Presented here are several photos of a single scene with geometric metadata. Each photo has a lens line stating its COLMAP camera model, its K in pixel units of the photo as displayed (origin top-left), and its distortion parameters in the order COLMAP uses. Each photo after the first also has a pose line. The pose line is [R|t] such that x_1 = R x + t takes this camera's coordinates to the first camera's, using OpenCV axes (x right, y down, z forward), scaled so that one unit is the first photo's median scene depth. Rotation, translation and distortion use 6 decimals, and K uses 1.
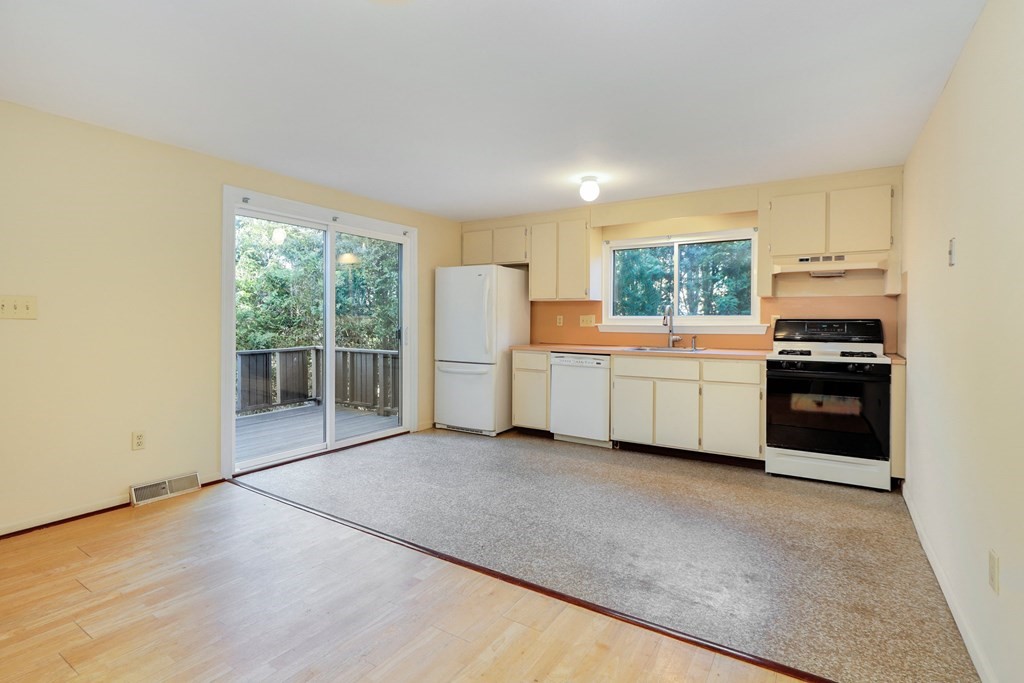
lens RADIAL K [[492.1, 0, 516.2], [0, 492.1, 323.3], [0, 0, 1]] dist [-0.005509, 0.000220]
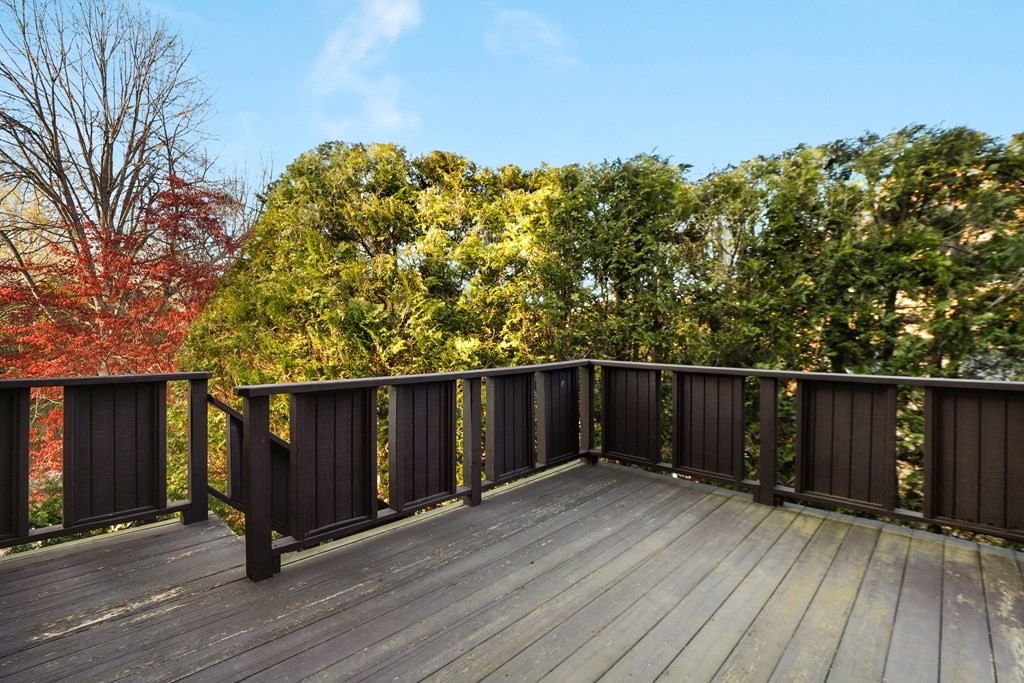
lens RADIAL K [[476.3, 0, 527.0], [0, 476.3, 335.5], [0, 0, 1]] dist [-0.001392, 0.000041]
pose [[0.987356, -0.000785, -0.158517, -0.740622], [0.001180, 0.999996, 0.002399, 0.031478], [0.158515, -0.002556, 0.987353, 0.842368]]
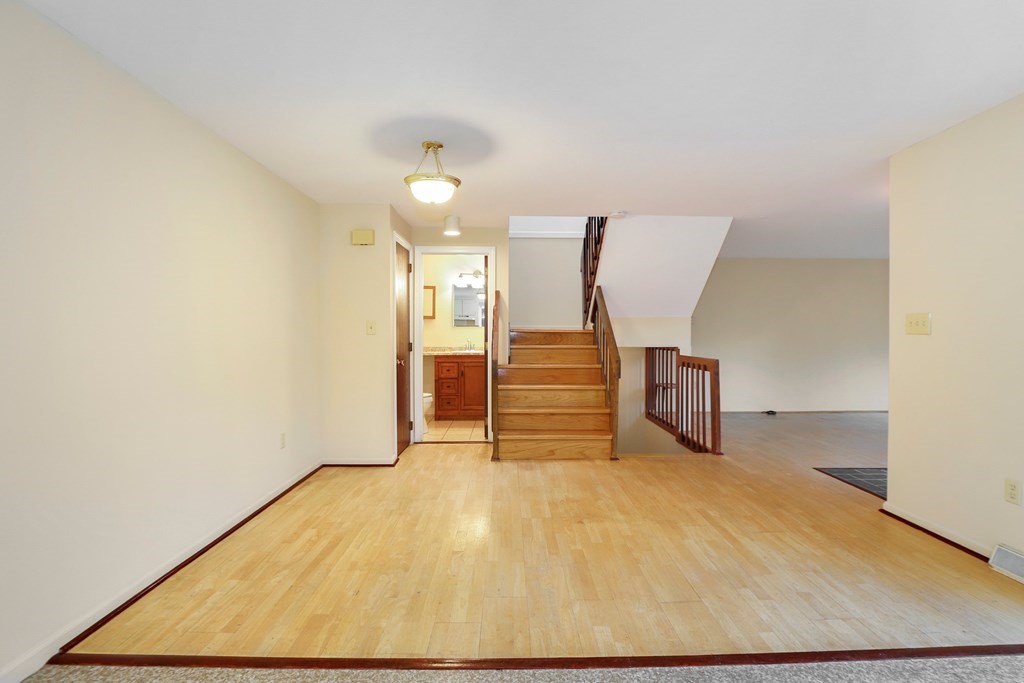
lens RADIAL K [[487.6, 0, 514.2], [0, 487.6, 339.0], [0, 0, 1]] dist [-0.027158, 0.001605]
pose [[-0.836773, -0.001322, -0.547549, 0.223184], [-0.007371, 0.999934, 0.008850, -0.001300], [0.547501, 0.011441, -0.836727, 0.902996]]
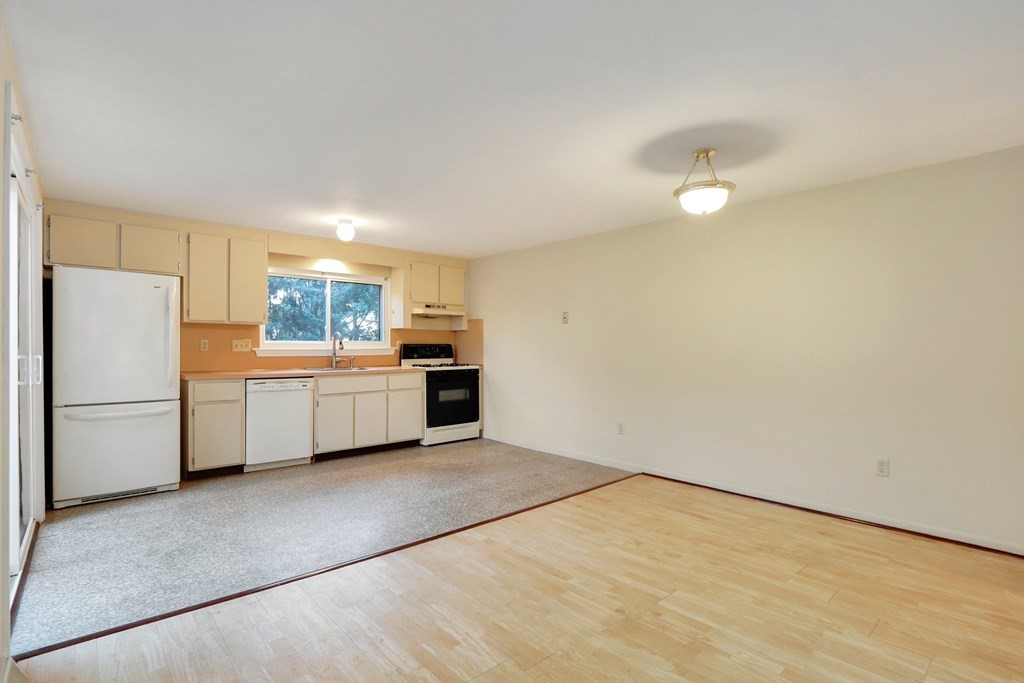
lens RADIAL K [[488.1, 0, 512.7], [0, 488.1, 348.5], [0, 0, 1]] dist [-0.016607, 0.000522]
pose [[0.270620, -0.010308, 0.962631, -0.804913], [0.003126, 0.999947, 0.009829, -0.008731], [-0.962681, 0.000349, 0.270638, 0.312274]]
